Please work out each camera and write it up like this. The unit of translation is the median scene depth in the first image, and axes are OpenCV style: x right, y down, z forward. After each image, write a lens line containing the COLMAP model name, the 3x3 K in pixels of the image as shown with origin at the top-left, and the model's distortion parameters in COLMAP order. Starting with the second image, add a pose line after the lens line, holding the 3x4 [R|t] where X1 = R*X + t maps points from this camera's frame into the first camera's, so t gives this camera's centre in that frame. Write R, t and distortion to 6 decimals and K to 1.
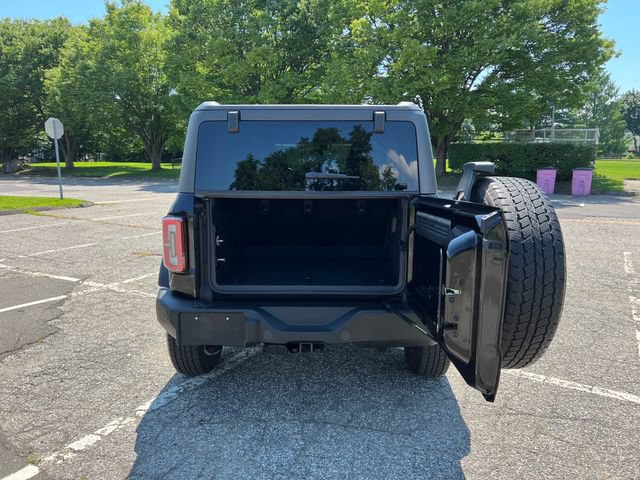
lens RADIAL K [[481.8, 0, 322.0], [0, 481.8, 238.9], [0, 0, 1]] dist [0.051493, -0.052275]
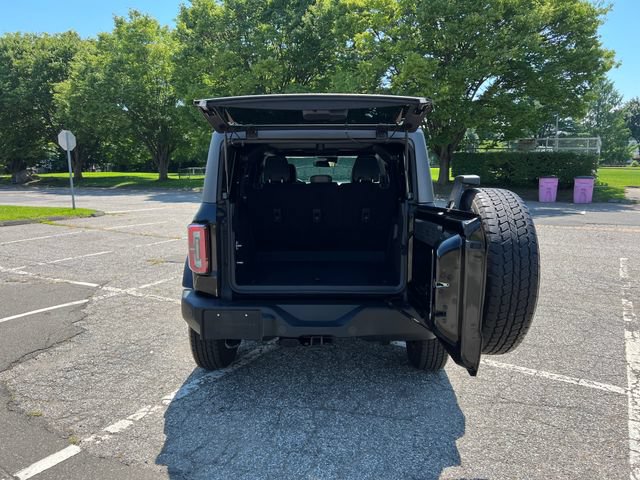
lens RADIAL K [[481.8, 0, 322.2], [0, 481.8, 241.3], [0, 0, 1]] dist [0.051493, -0.052275]
pose [[0.999953, -0.003446, -0.009037, -0.004018], [0.003324, 0.999903, -0.013520, 0.004334], [0.009083, 0.013489, 0.999868, -0.049473]]
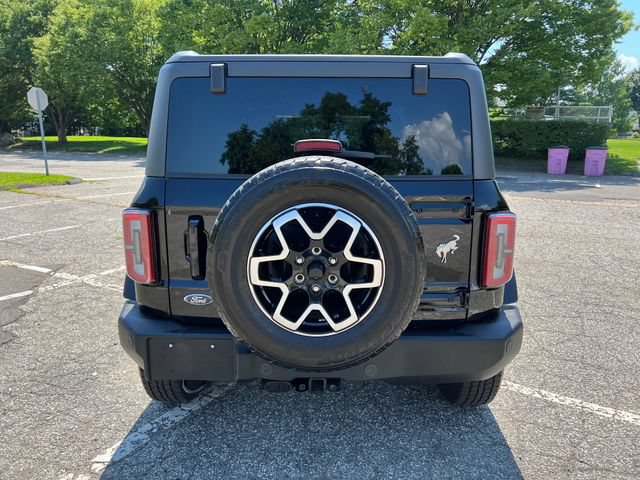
lens RADIAL K [[481.8, 0, 327.0], [0, 481.8, 238.7], [0, 0, 1]] dist [0.051493, -0.052275]
pose [[0.999917, 0.007202, 0.010677, -0.012026], [-0.007687, 0.998908, 0.046093, -0.016722], [-0.010333, -0.046171, 0.998880, 0.117979]]
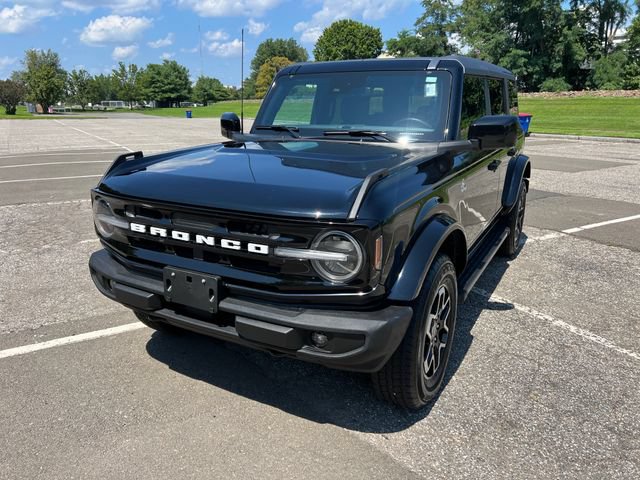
lens RADIAL K [[481.8, 0, 321.4], [0, 481.8, 242.1], [0, 0, 1]] dist [0.051493, -0.052275]
pose [[-0.885490, -0.125818, 0.447301, -0.233373], [0.080332, 0.906695, 0.414065, -0.226756], [-0.457662, 0.402583, -0.792762, 1.350898]]
